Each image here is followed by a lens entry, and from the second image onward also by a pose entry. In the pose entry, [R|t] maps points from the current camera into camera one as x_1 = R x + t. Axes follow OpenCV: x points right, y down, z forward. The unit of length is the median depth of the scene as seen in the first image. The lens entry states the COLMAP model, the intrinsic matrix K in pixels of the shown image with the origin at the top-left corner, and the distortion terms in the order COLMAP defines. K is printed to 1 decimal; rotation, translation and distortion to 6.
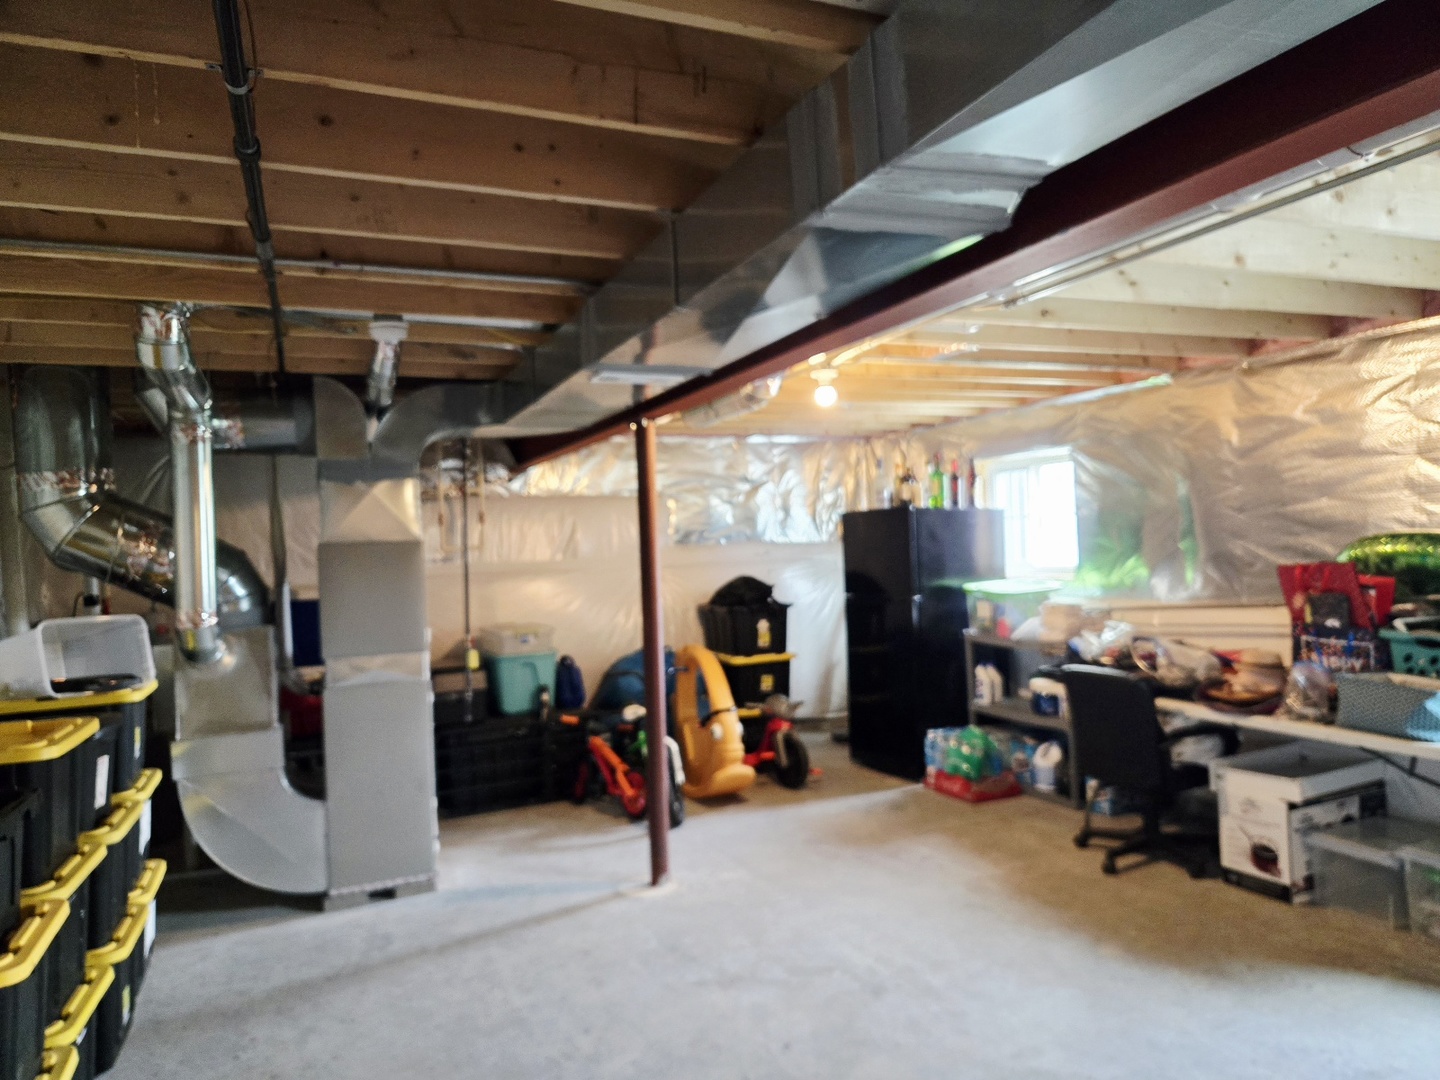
lens RADIAL K [[963.7, 0, 721.7], [0, 963.7, 541.7], [0, 0, 1]] dist [0.043892, -0.044918]
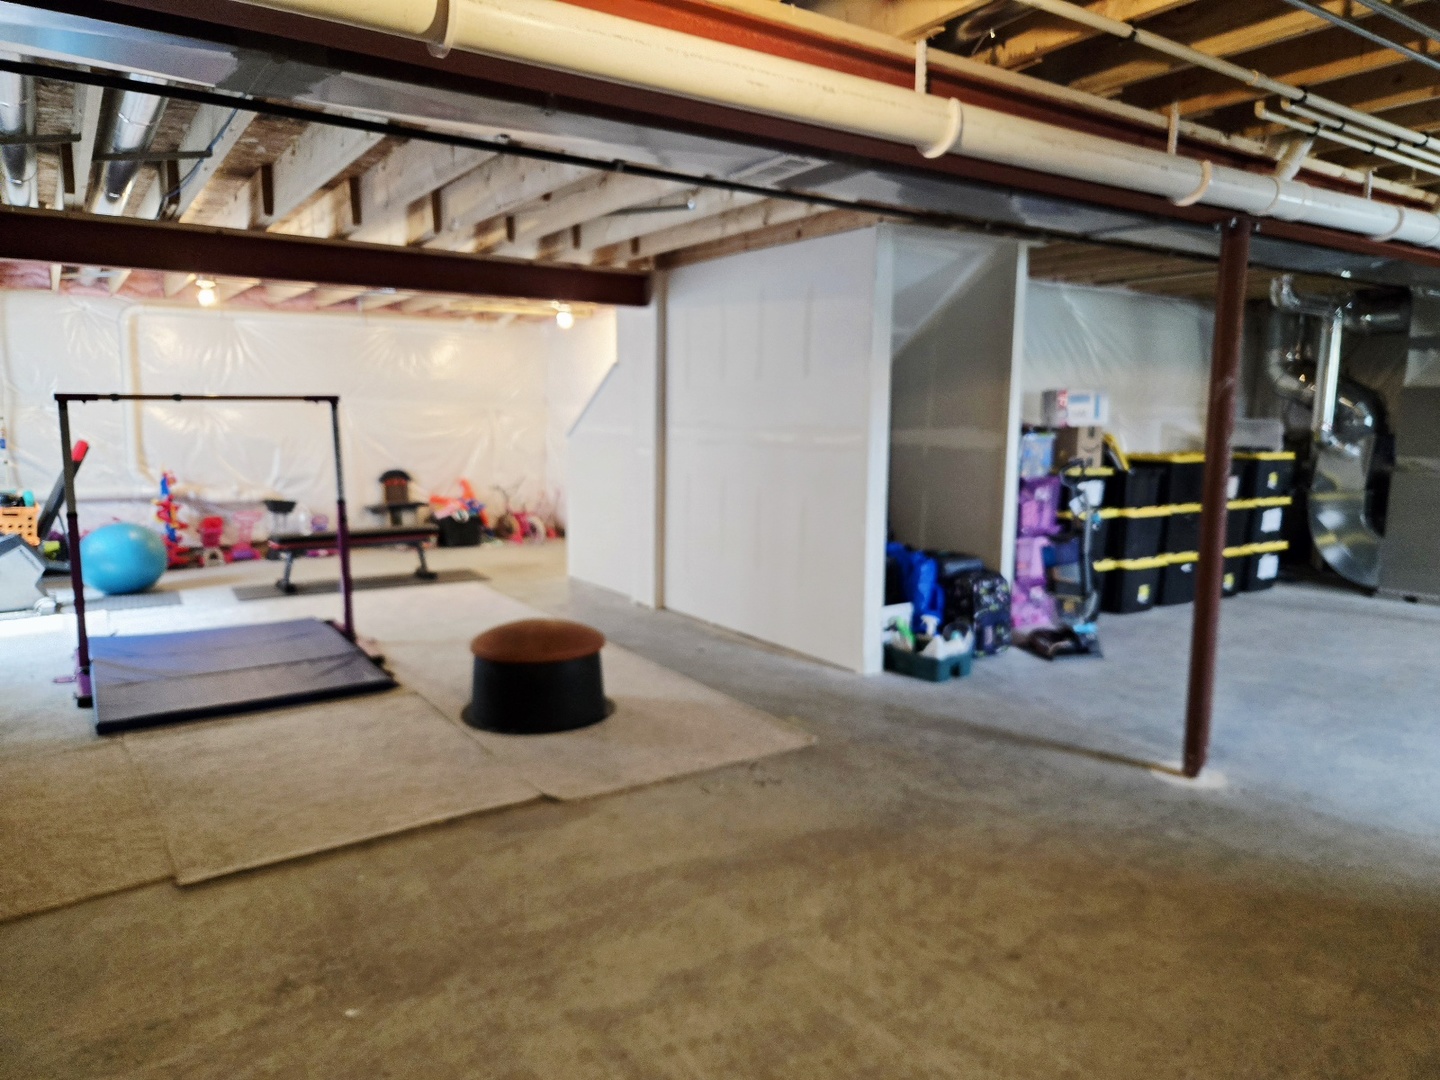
lens RADIAL K [[963.7, 0, 719.0], [0, 963.7, 542.7], [0, 0, 1]] dist [0.043892, -0.044918]
pose [[0.185485, 0.178214, -0.966351, 1.093997], [-0.005005, 0.983575, 0.180429, -0.033340], [0.982634, -0.028630, 0.183331, -0.507632]]
